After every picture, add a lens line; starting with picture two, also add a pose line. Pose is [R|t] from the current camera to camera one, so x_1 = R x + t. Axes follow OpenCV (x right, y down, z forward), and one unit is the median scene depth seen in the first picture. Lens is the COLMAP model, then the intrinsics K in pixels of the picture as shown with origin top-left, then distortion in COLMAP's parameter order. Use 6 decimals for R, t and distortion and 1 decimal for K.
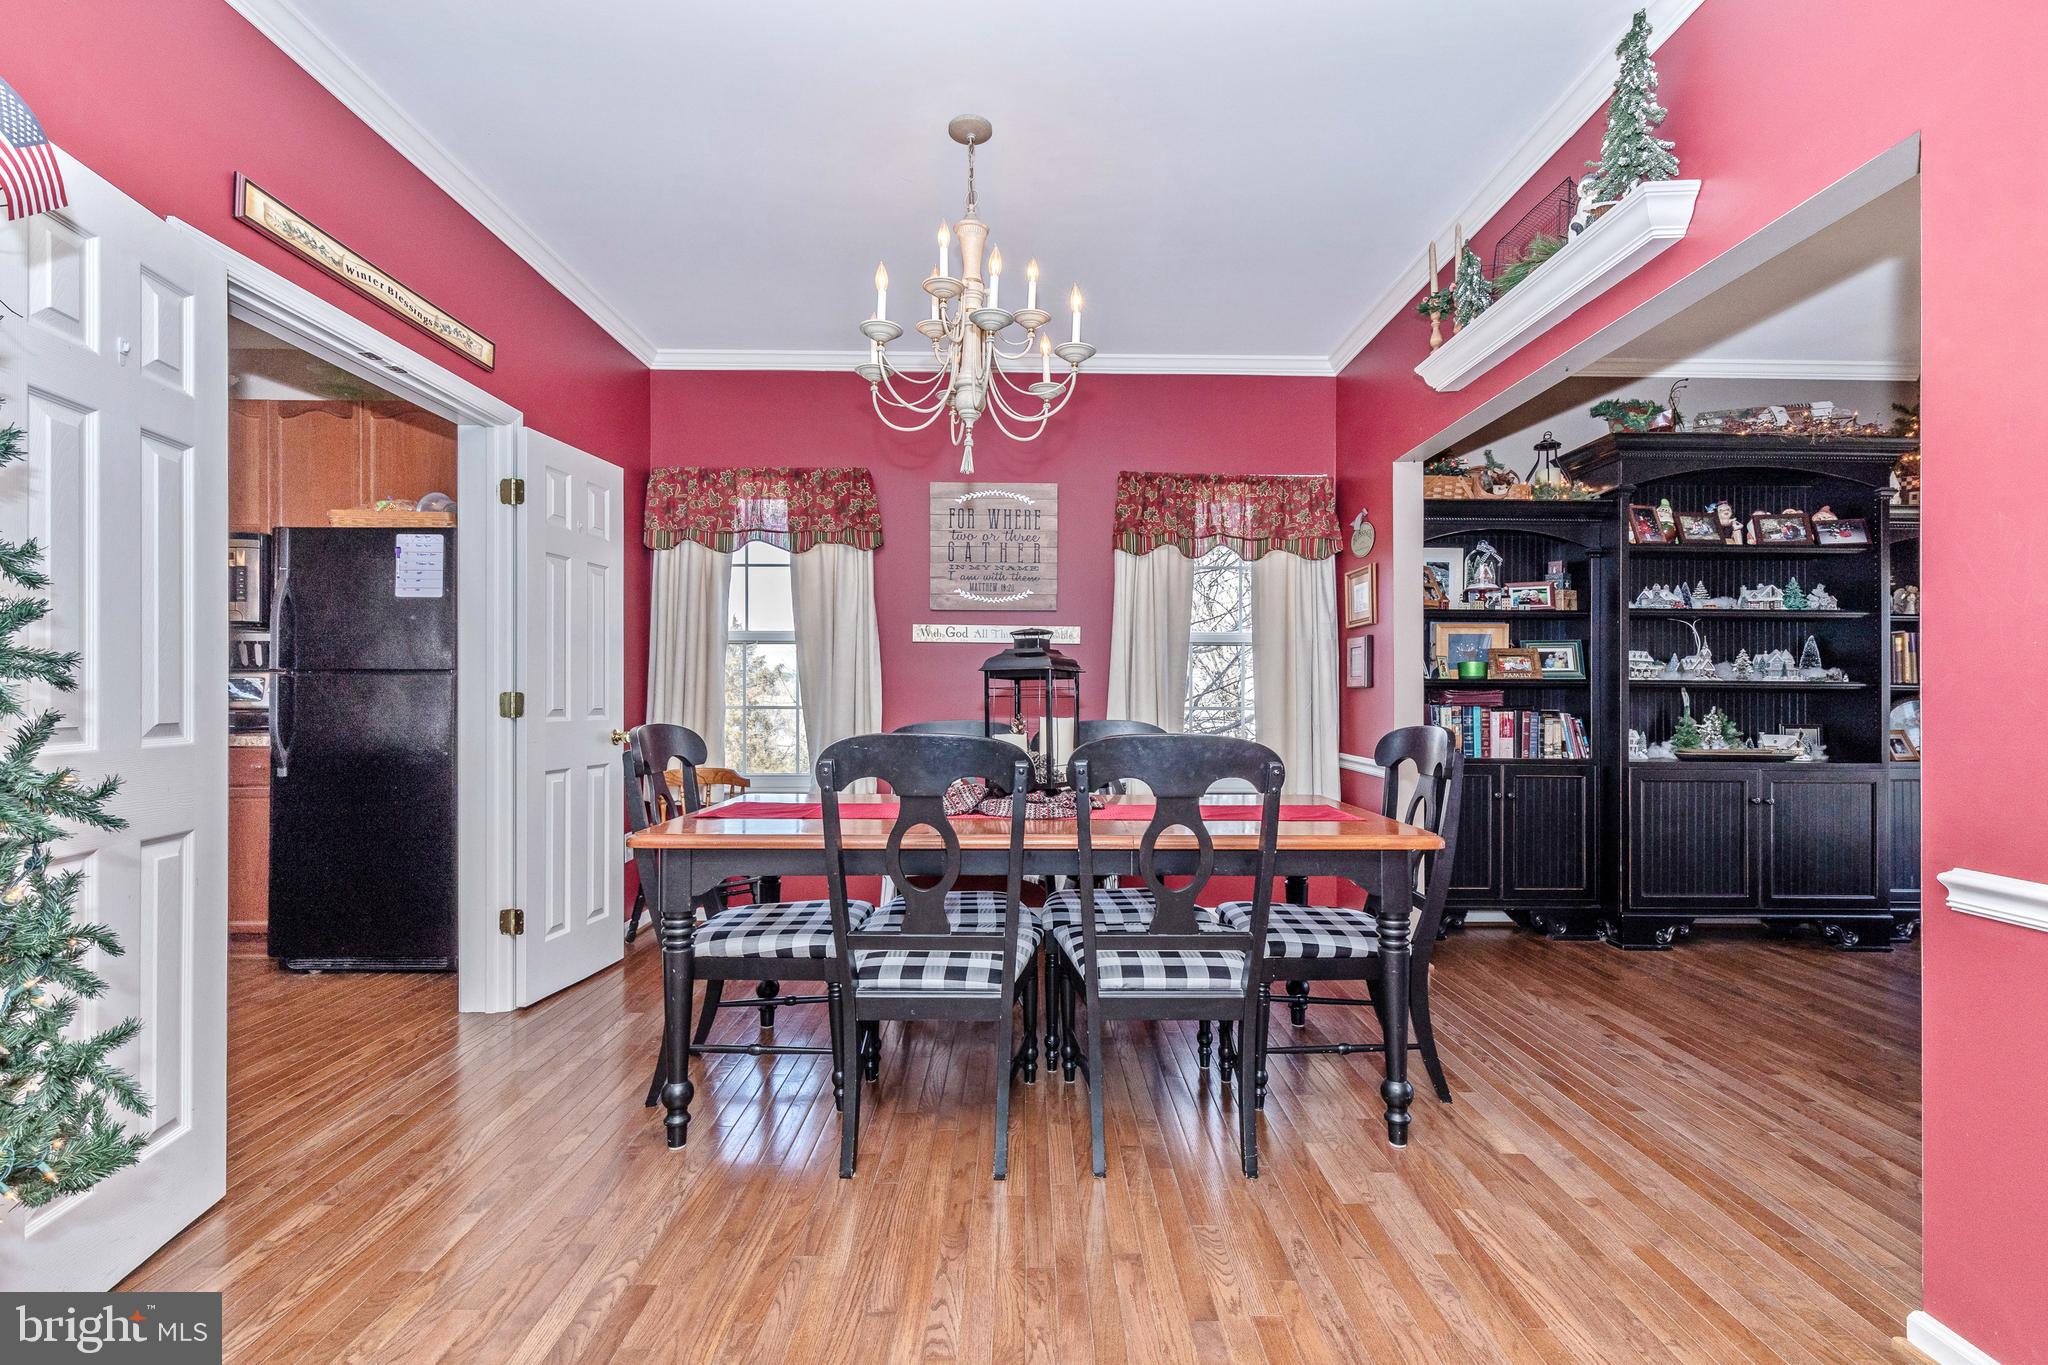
lens RADIAL K [[970.1, 0, 1020.6], [0, 970.1, 704.0], [0, 0, 1]] dist [0.002640, 0.000309]
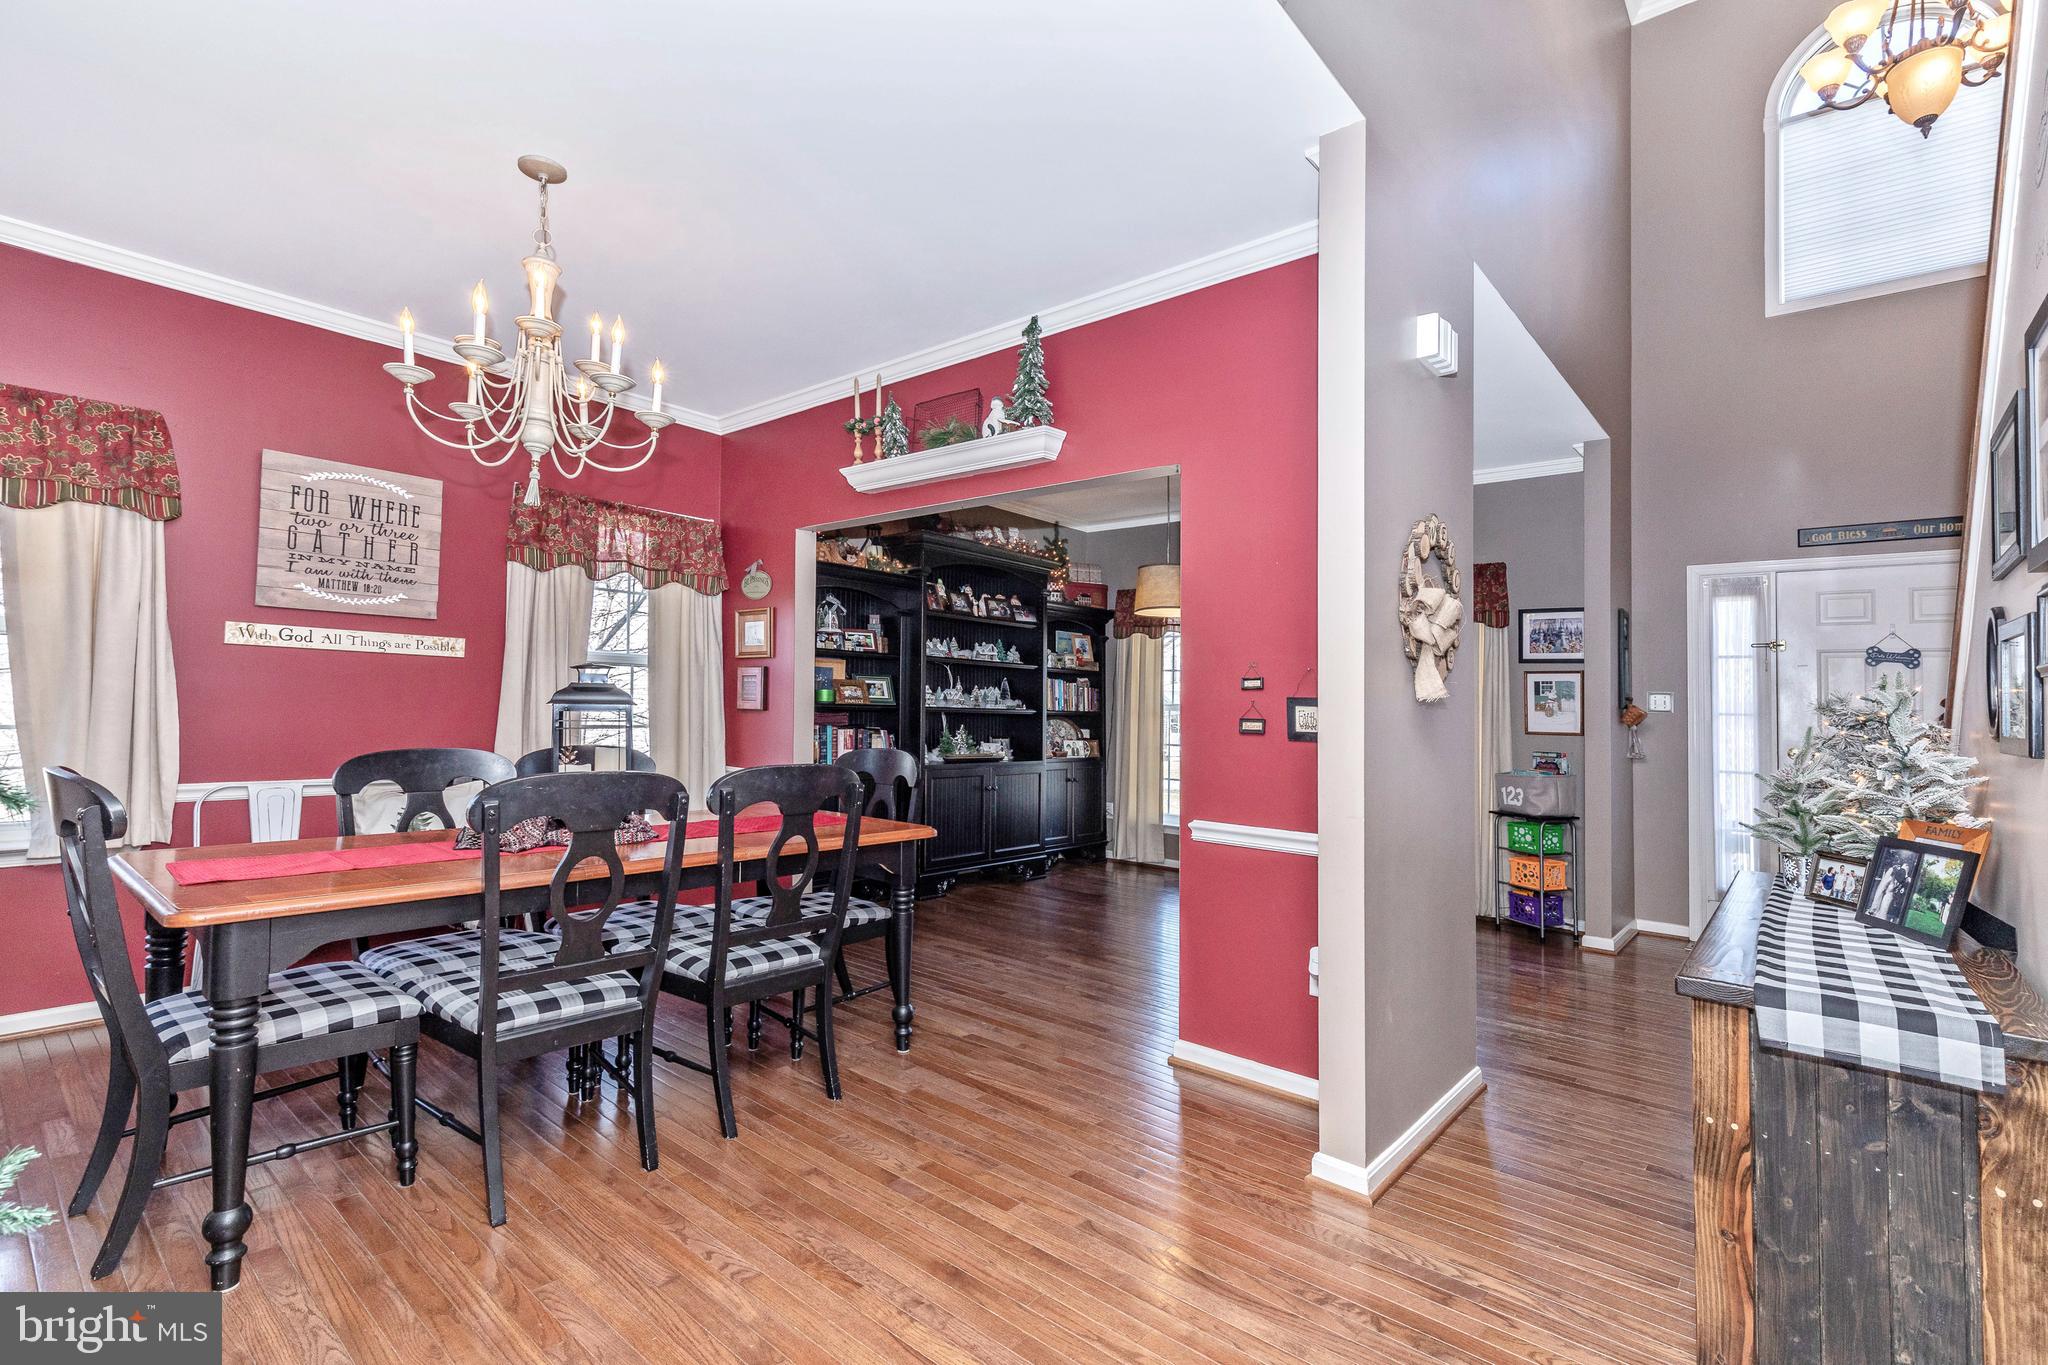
lens RADIAL K [[947.4, 0, 1095.9], [0, 947.4, 670.0], [0, 0, 1]] dist [0.000795, 0.000965]
pose [[0.620366, 0.045074, 0.783016, -0.277993], [-0.018500, 0.998910, -0.042844, -0.022428], [-0.784094, 0.012093, 0.620524, -0.039305]]
